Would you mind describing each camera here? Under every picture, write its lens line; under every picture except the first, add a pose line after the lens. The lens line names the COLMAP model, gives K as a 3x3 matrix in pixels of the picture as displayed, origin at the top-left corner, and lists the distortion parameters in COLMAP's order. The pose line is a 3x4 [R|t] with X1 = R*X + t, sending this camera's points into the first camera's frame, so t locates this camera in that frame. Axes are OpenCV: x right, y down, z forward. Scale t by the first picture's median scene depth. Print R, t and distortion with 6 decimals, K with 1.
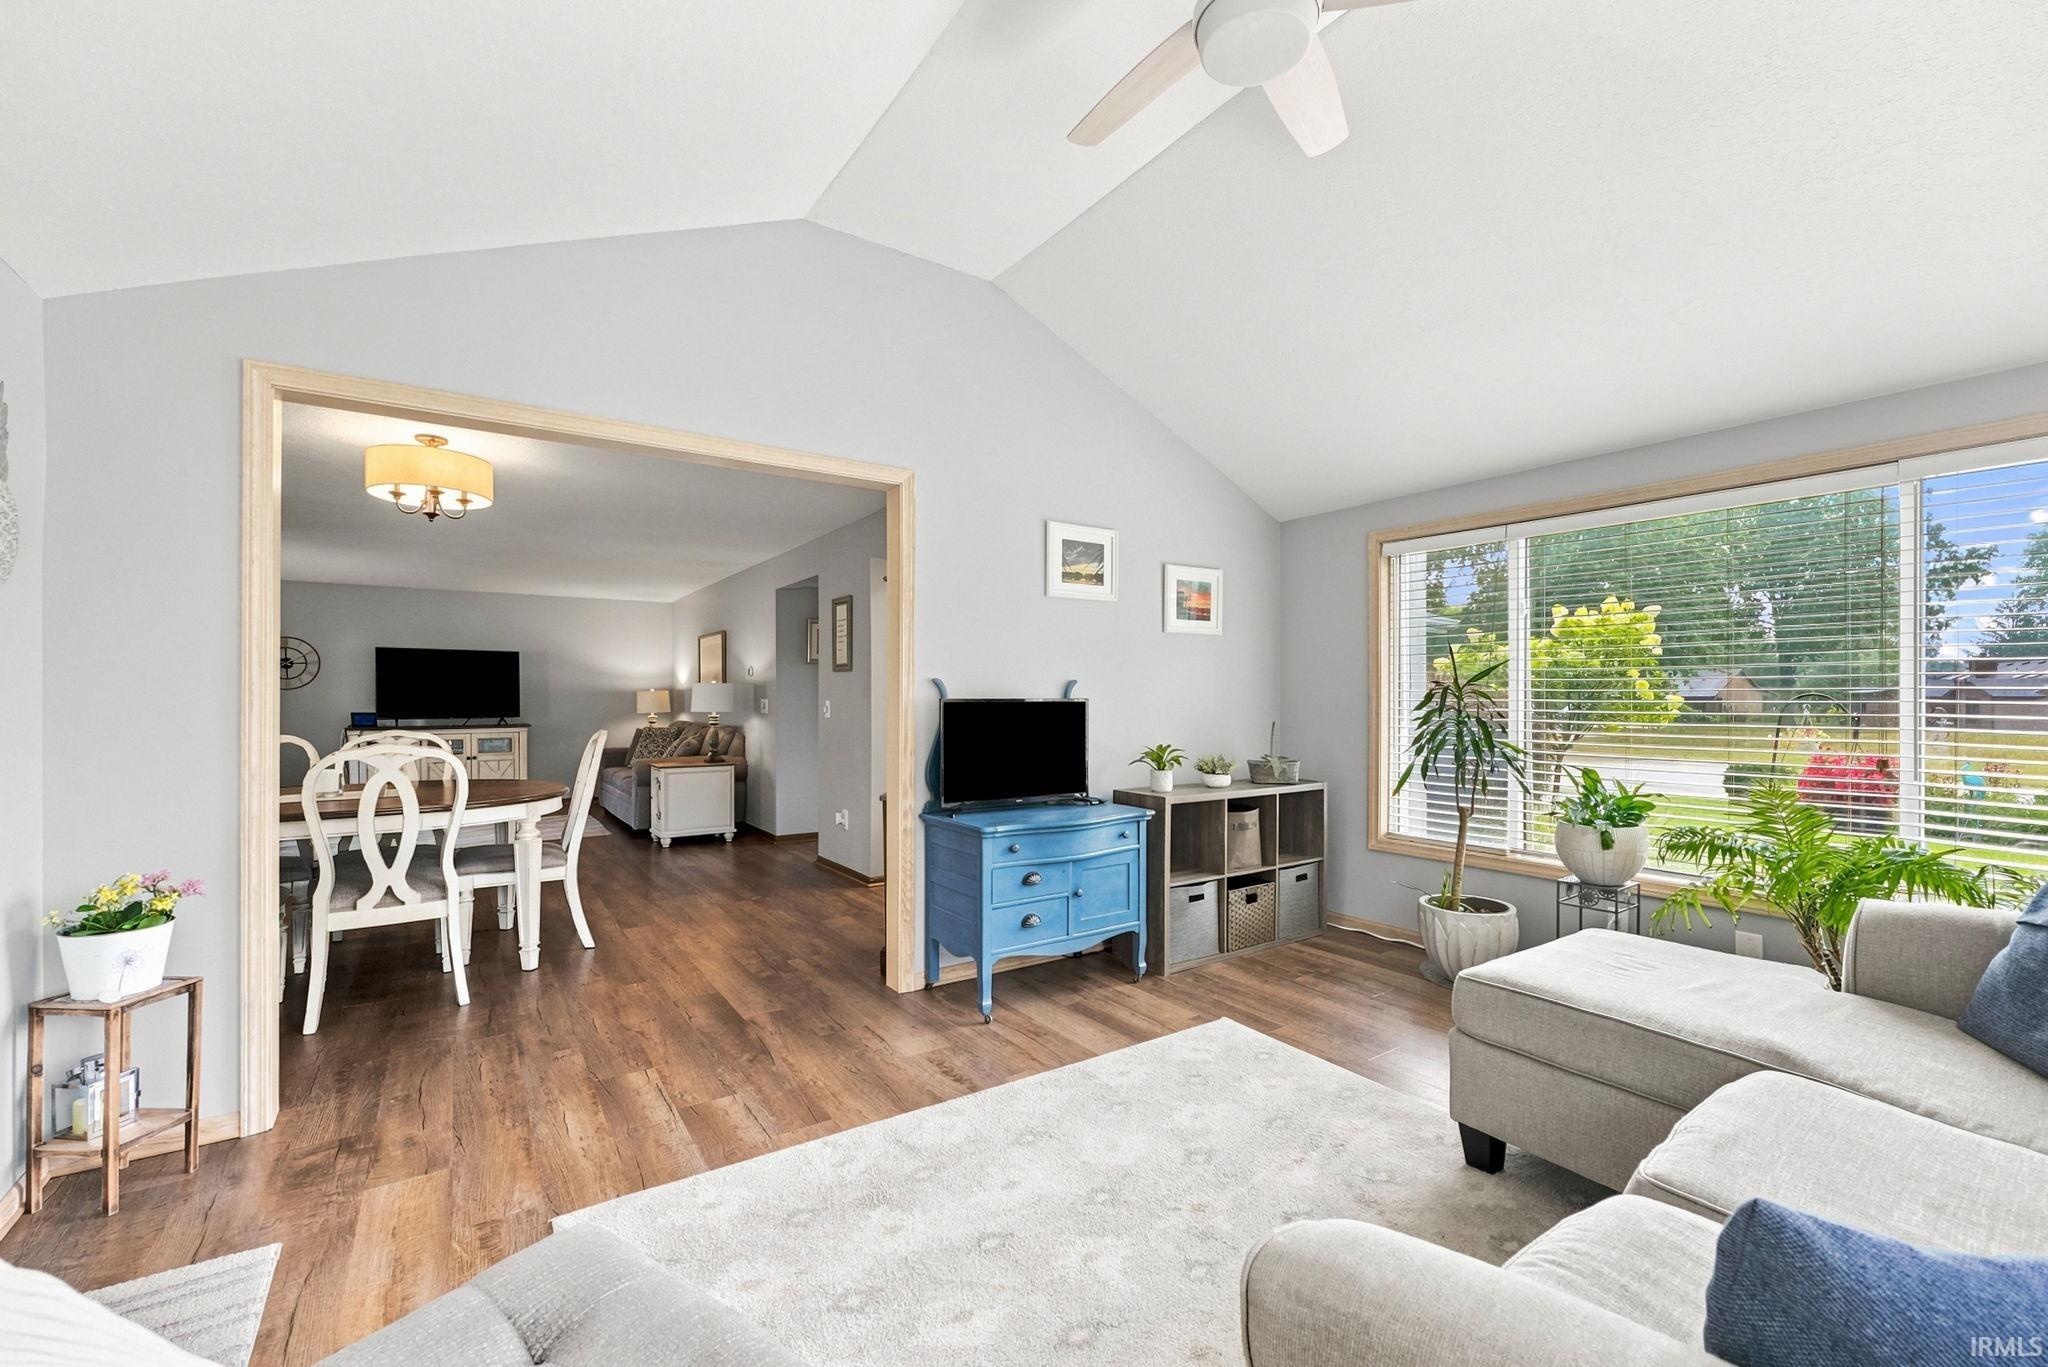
lens RADIAL K [[827.9, 0, 1016.5], [0, 827.9, 692.6], [0, 0, 1]] dist [-0.002533, 0.000168]
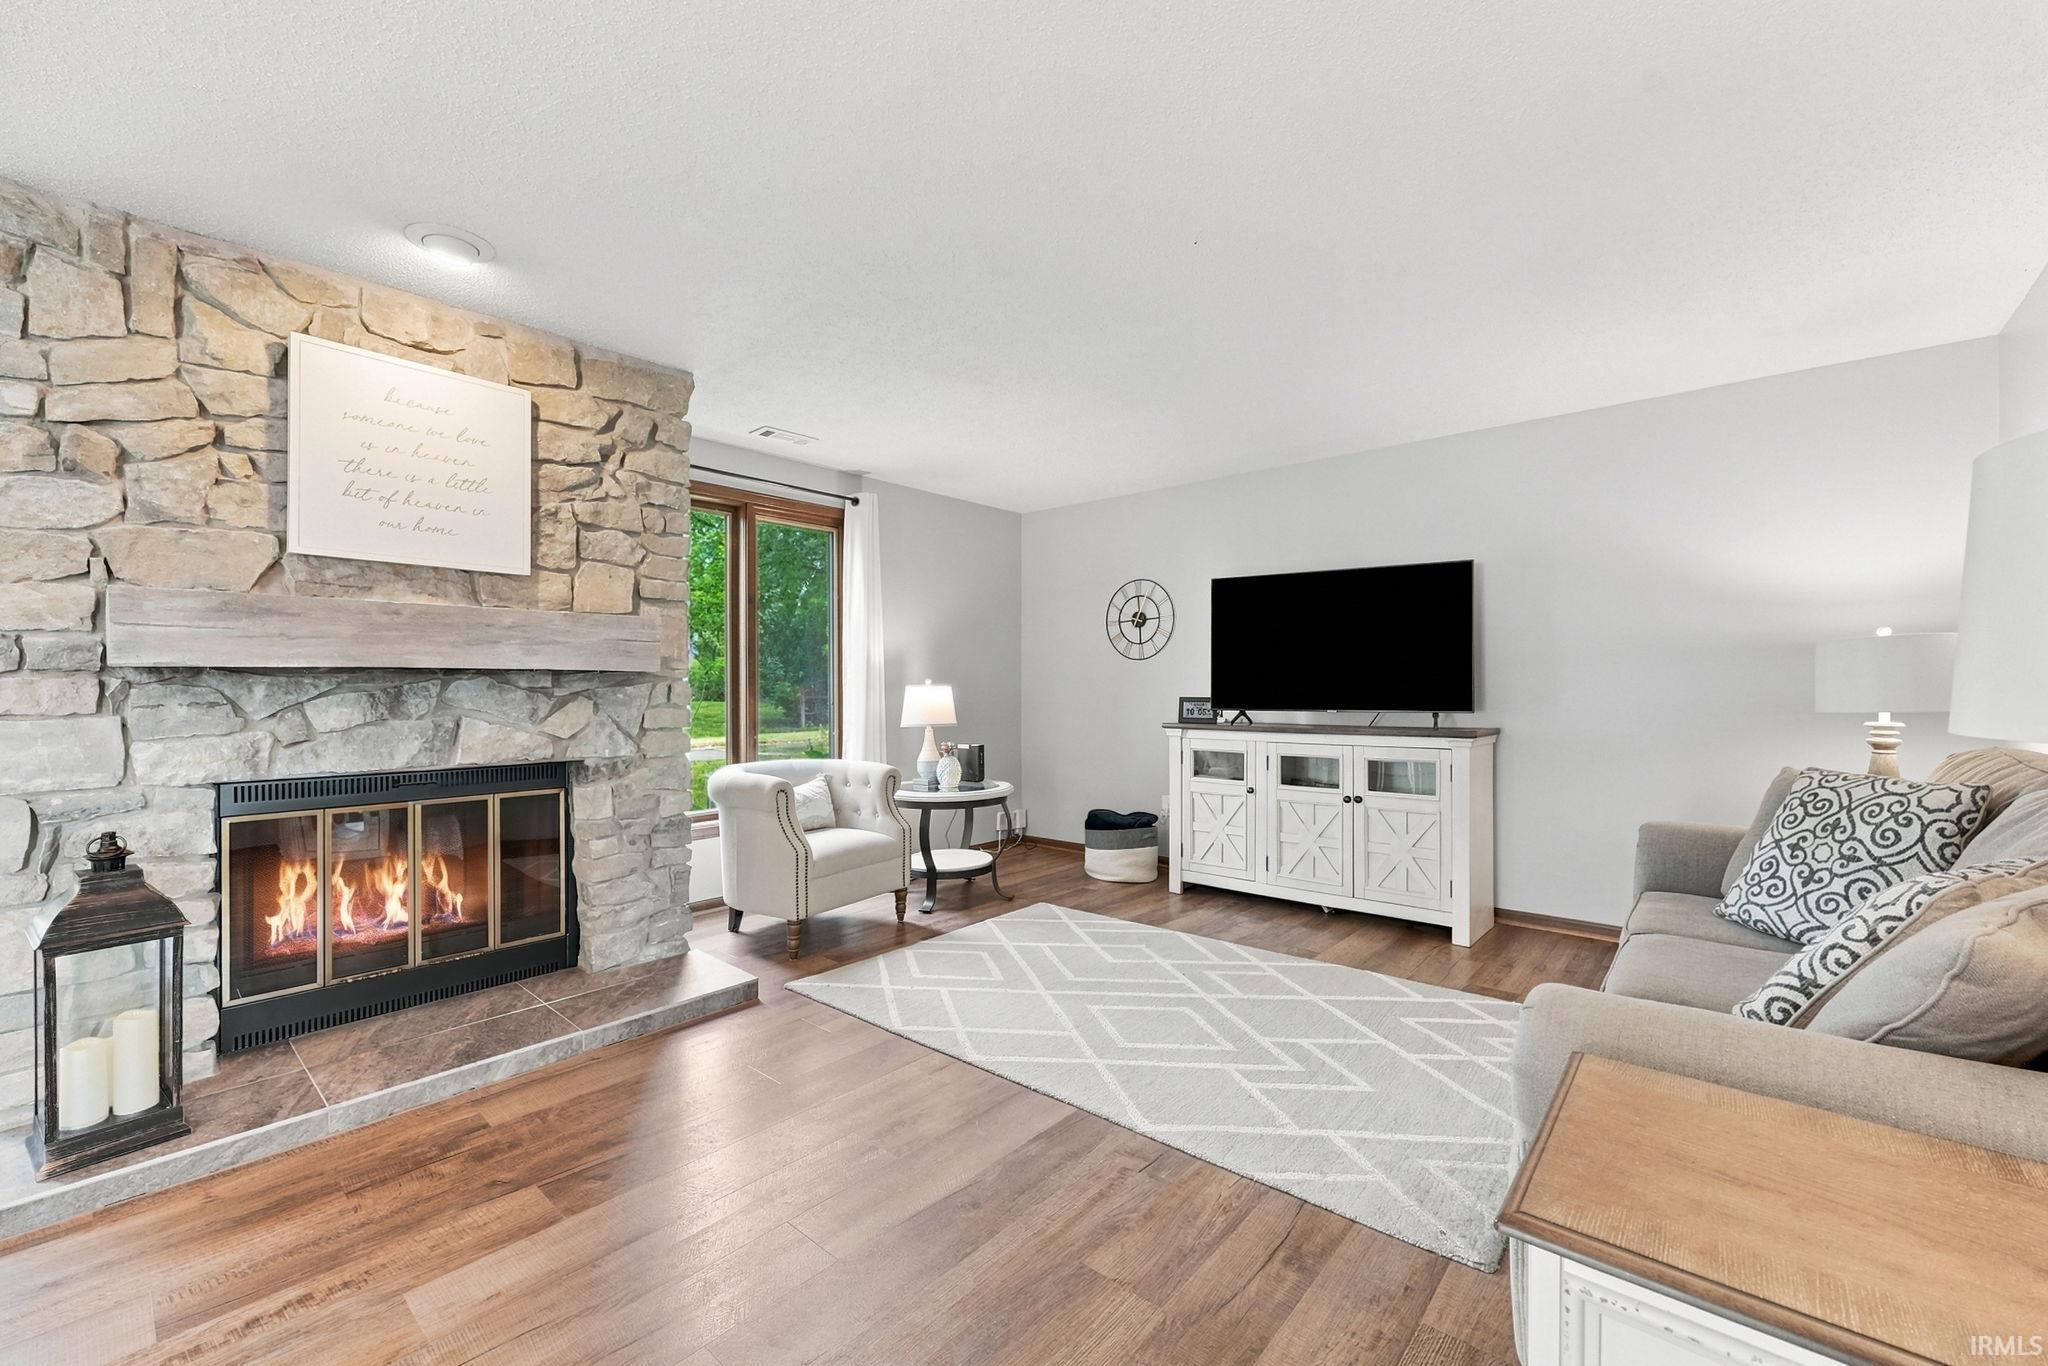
lens RADIAL K [[827.9, 0, 1016.5], [0, 827.9, 692.1], [0, 0, 1]] dist [-0.002533, 0.000168]
pose [[0.250716, 0.008822, -0.968020, -0.275823], [0.009203, 0.999892, 0.011496, 0.013119], [0.968017, -0.011791, 0.250608, 0.739949]]
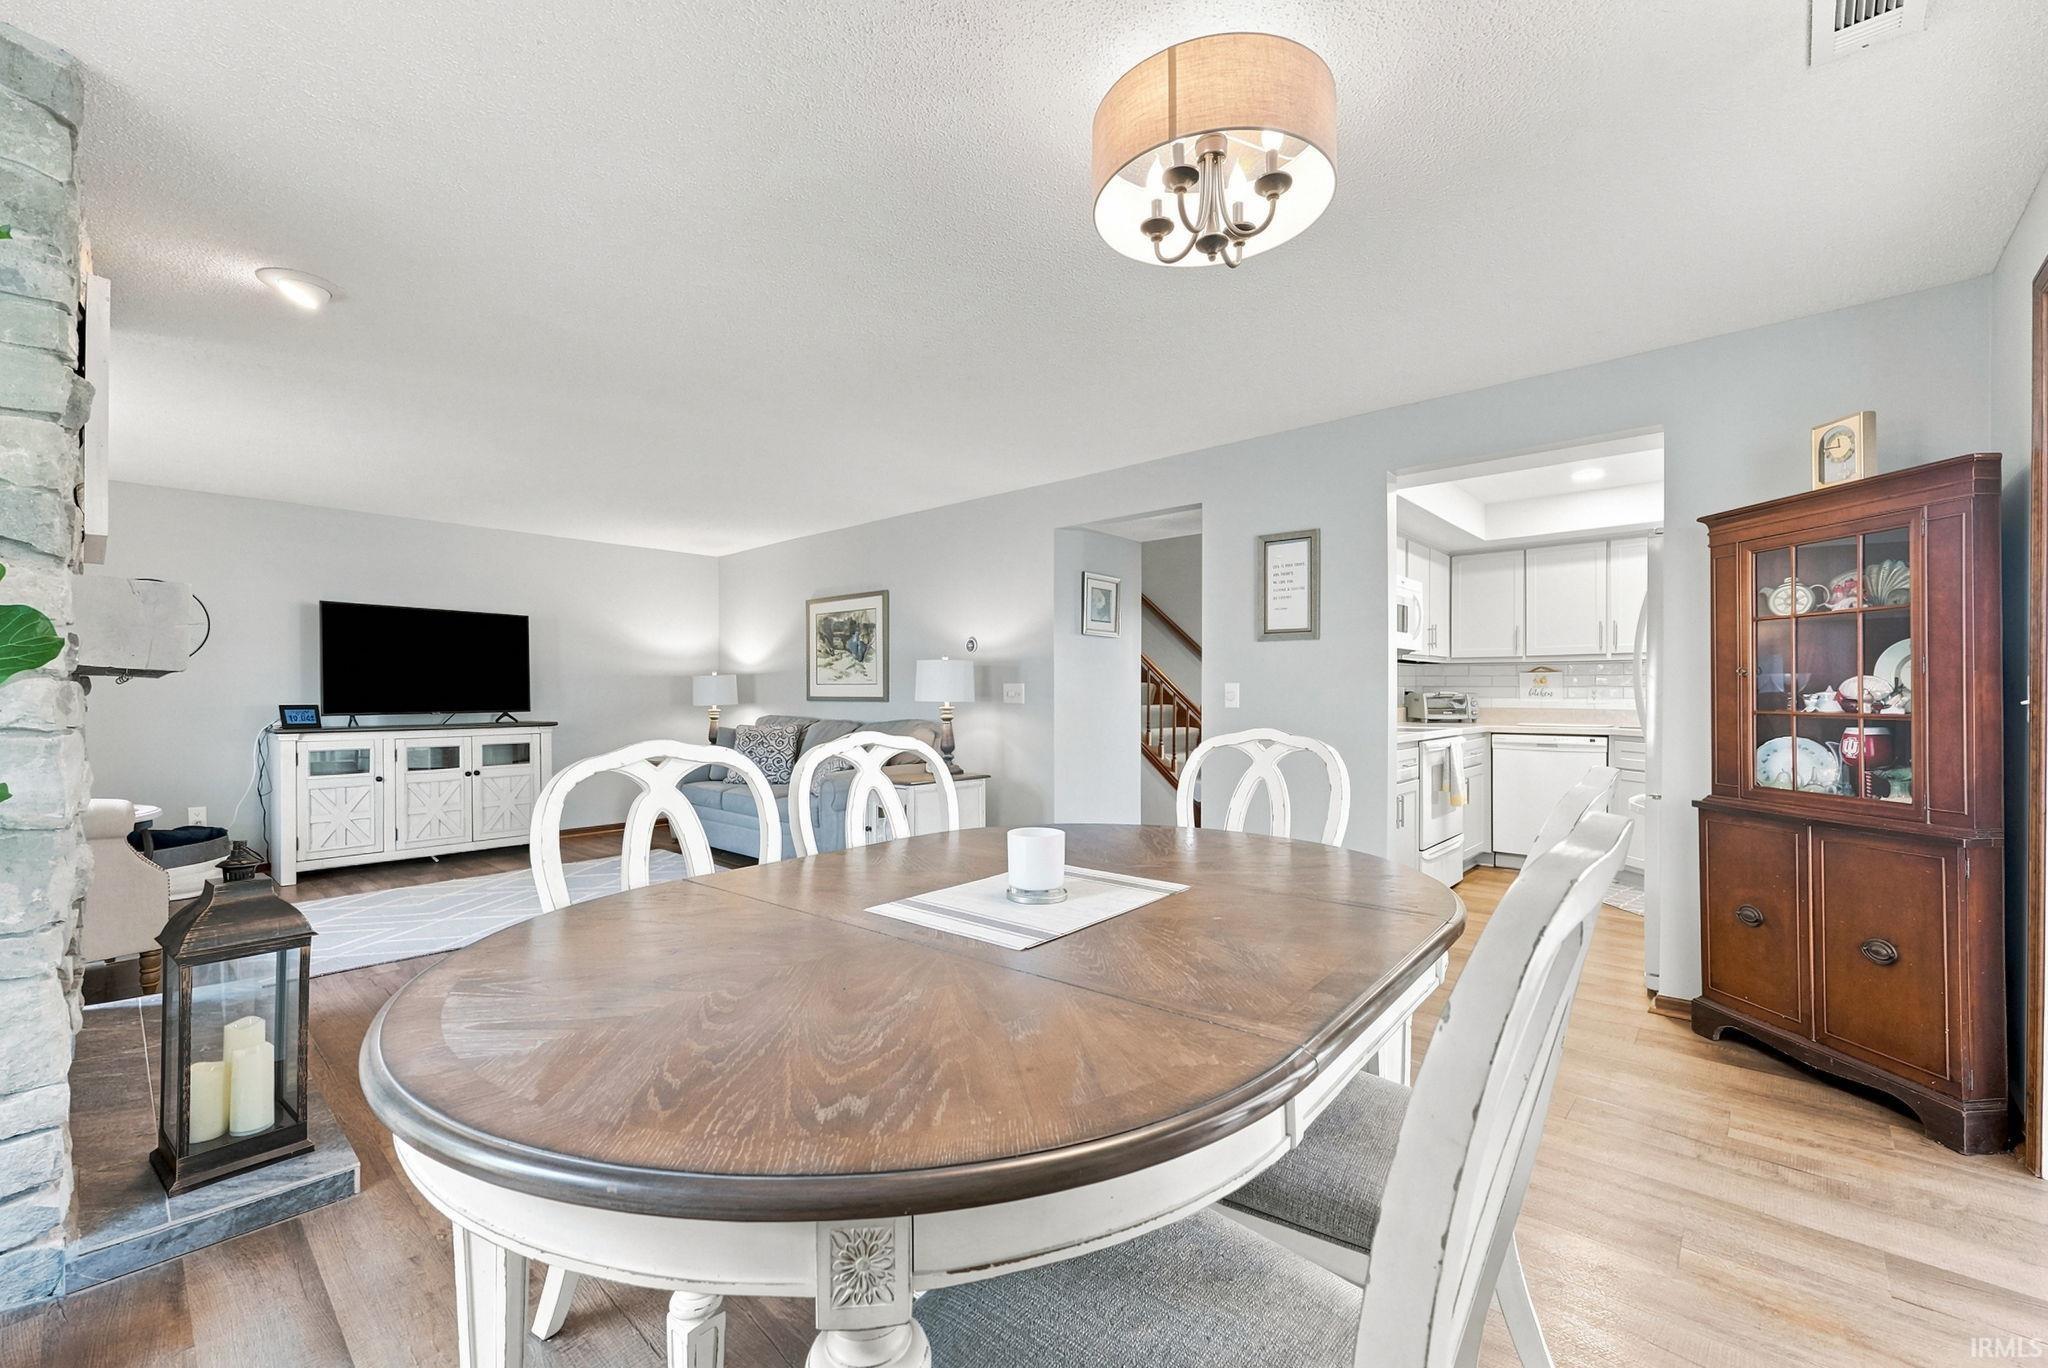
lens RADIAL K [[827.9, 0, 1016.5], [0, 827.9, 693.1], [0, 0, 1]] dist [-0.002533, 0.000168]
pose [[0.971518, 0.001364, 0.236964, -0.412754], [-0.002779, 0.999980, 0.005640, 0.010197], [-0.236951, -0.006138, 0.971502, 0.267961]]
